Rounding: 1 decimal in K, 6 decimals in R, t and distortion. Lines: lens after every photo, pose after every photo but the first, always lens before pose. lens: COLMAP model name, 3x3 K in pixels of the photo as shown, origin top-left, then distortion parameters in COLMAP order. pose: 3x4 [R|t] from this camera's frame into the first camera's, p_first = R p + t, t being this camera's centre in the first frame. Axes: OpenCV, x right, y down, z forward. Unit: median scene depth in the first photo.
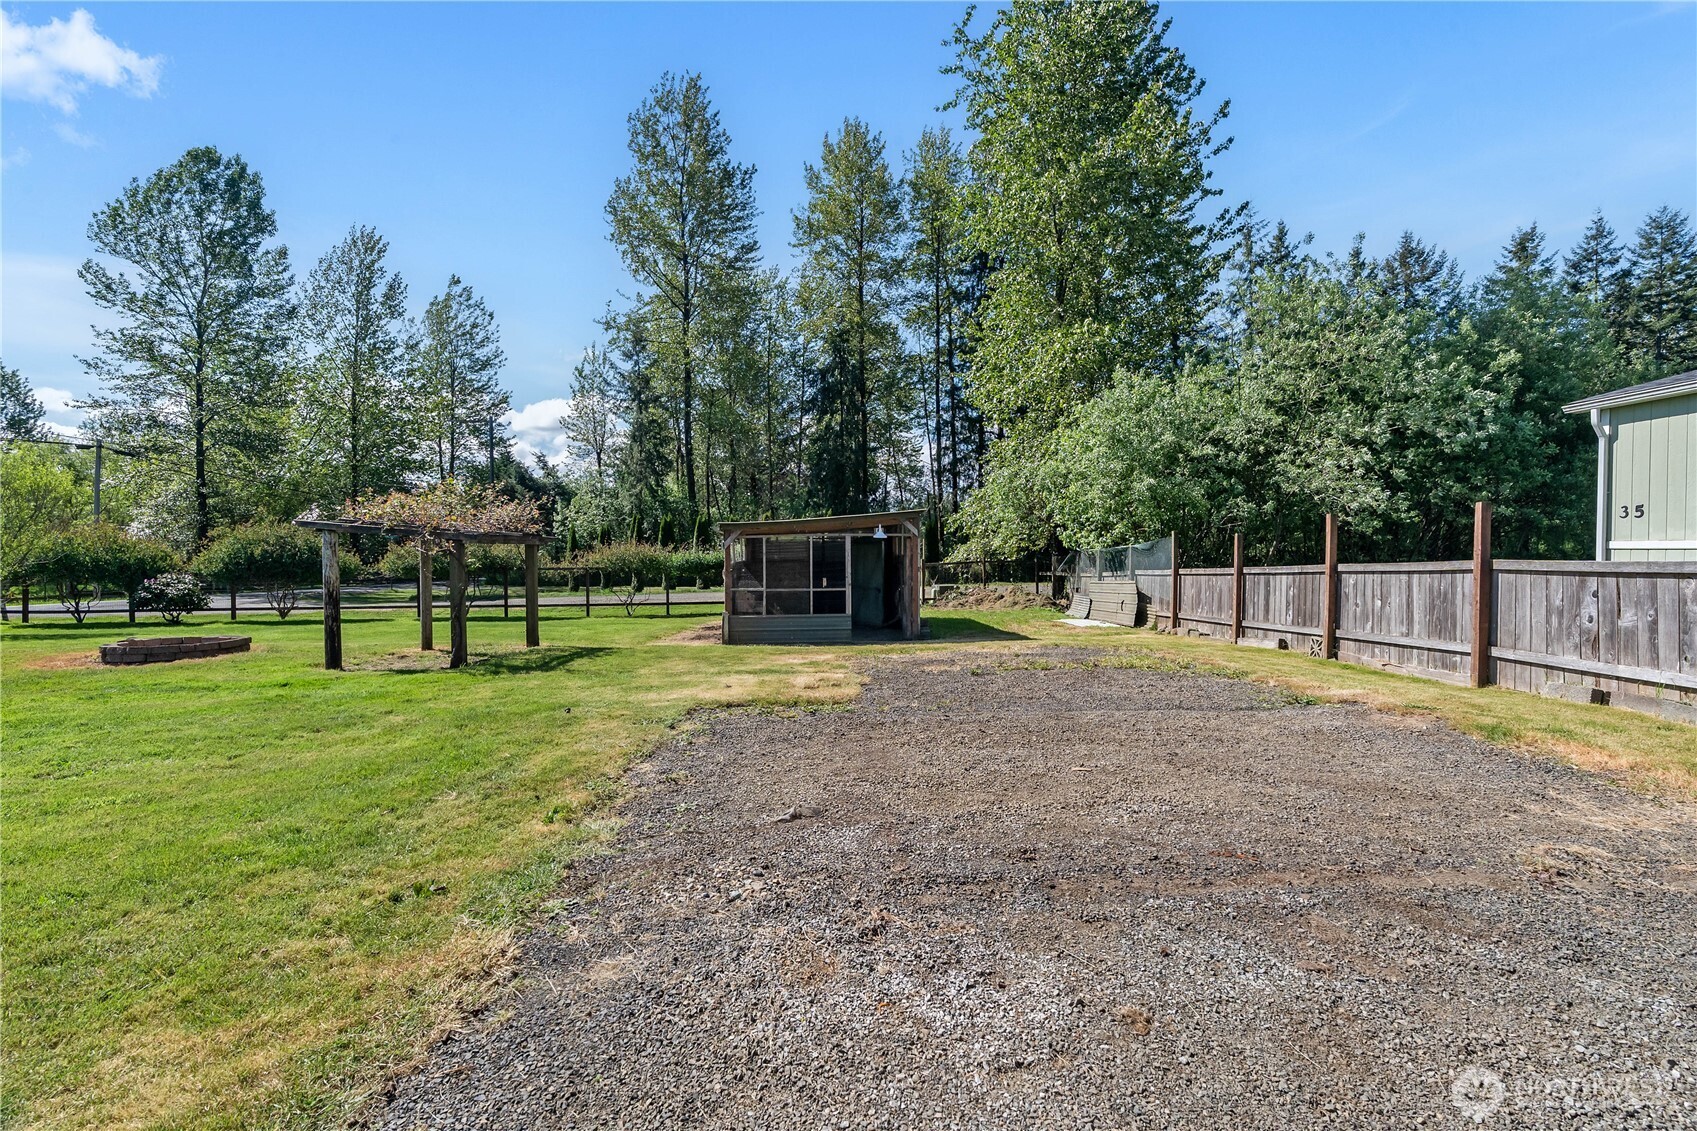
lens RADIAL K [[782.7, 0, 841.0], [0, 782.7, 598.6], [0, 0, 1]] dist [-0.007058, 0.002899]
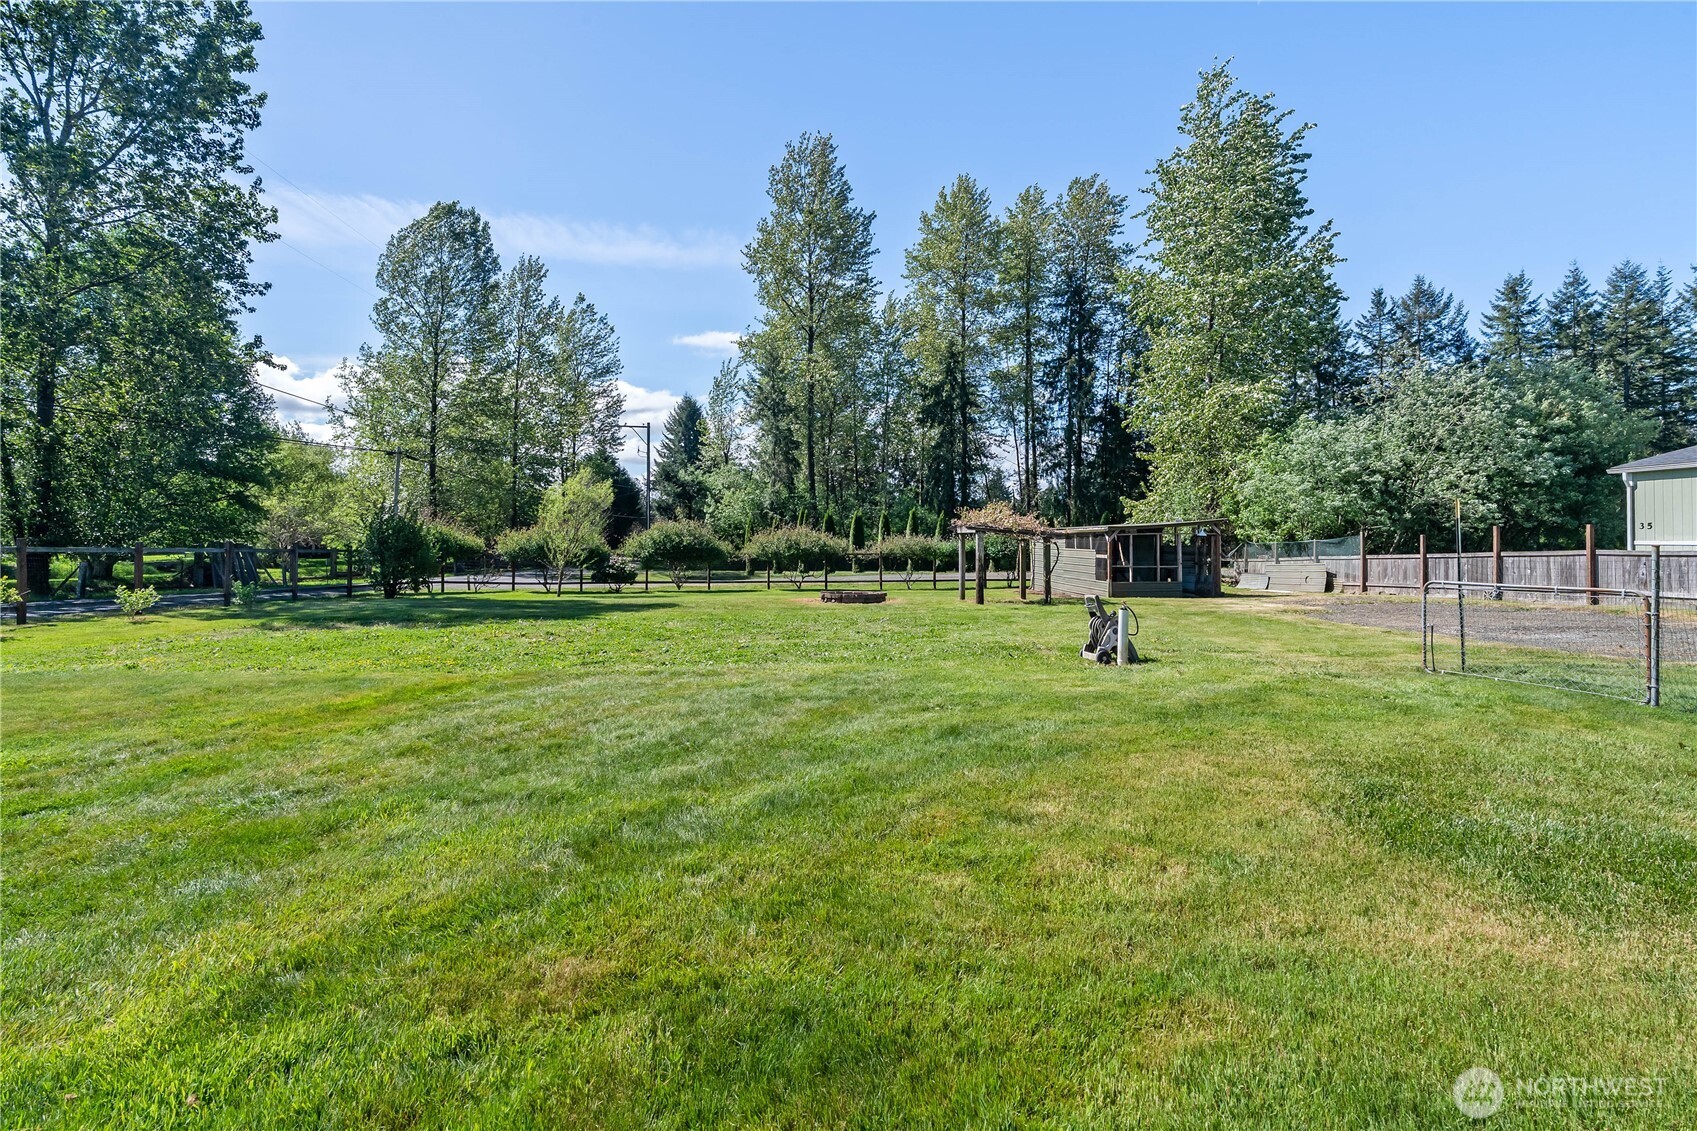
lens RADIAL K [[782.7, 0, 853.2], [0, 782.7, 563.0], [0, 0, 1]] dist [-0.007058, 0.002899]
pose [[0.999481, 0.004290, 0.031932, -0.305345], [-0.003297, 0.999512, -0.031079, 0.014511], [-0.032050, 0.030957, 0.999007, -0.262043]]
